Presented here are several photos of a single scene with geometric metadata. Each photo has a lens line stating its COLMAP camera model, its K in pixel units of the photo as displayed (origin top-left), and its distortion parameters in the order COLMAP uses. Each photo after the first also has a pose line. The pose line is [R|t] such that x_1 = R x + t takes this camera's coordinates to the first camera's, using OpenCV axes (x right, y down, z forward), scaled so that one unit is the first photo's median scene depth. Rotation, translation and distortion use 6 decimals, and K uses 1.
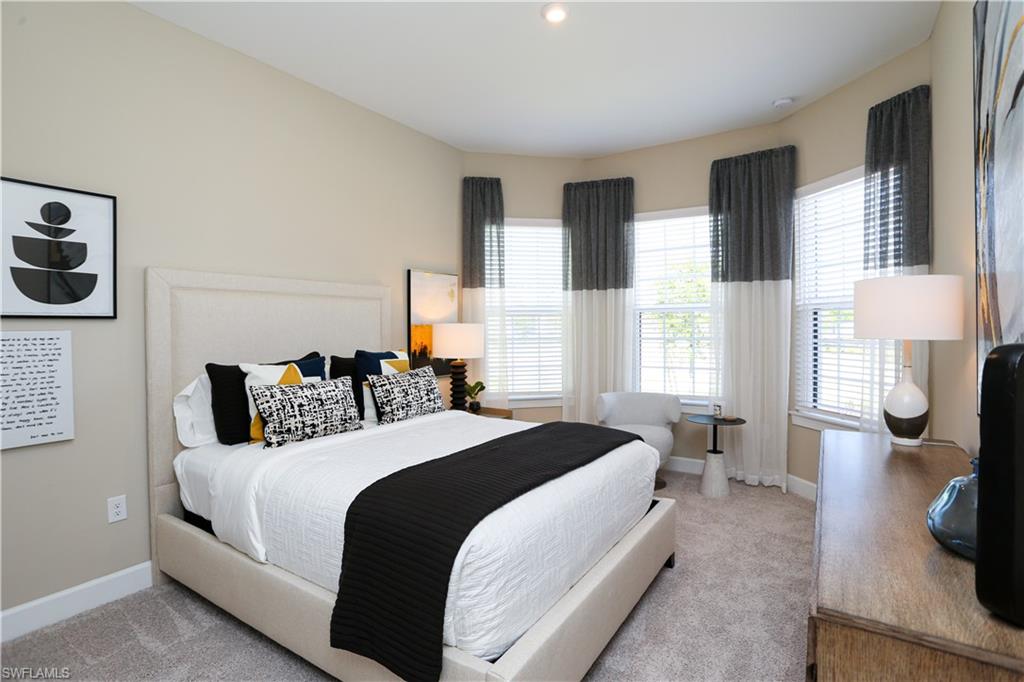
lens RADIAL K [[497.1, 0, 509.0], [0, 497.1, 340.8], [0, 0, 1]] dist [-0.050195, 0.013631]
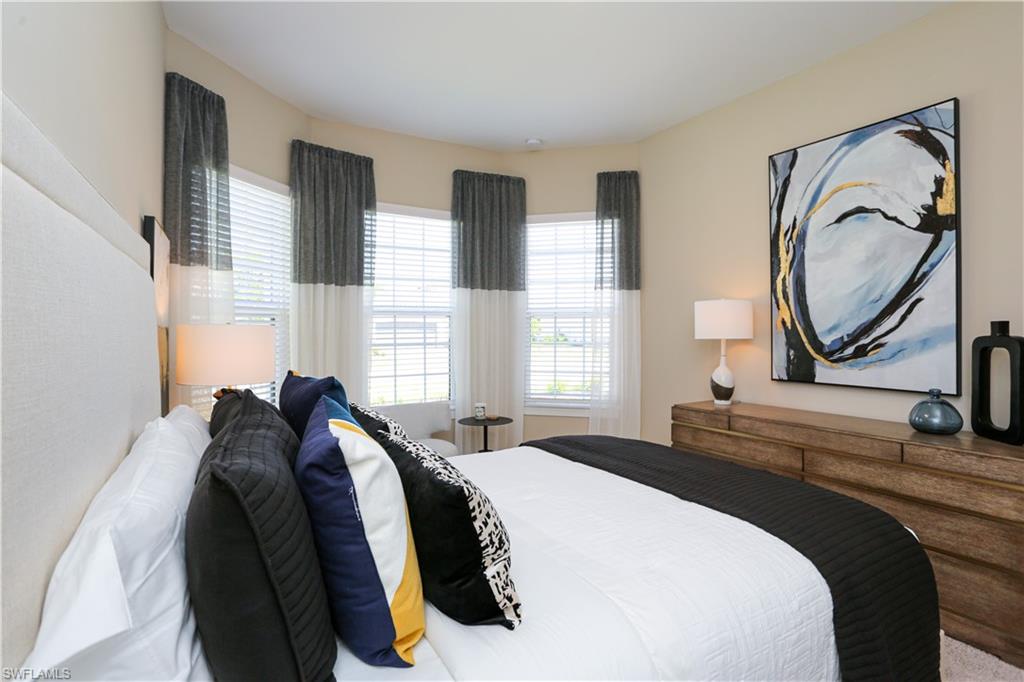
lens RADIAL K [[517.1, 0, 513.4], [0, 517.1, 331.3], [0, 0, 1]] dist [-0.003228, 0.000237]
pose [[0.457958, 0.001766, 0.888972, -0.639526], [0.025245, 0.999569, -0.014991, -0.012135], [-0.888615, 0.029307, 0.457716, 0.533885]]
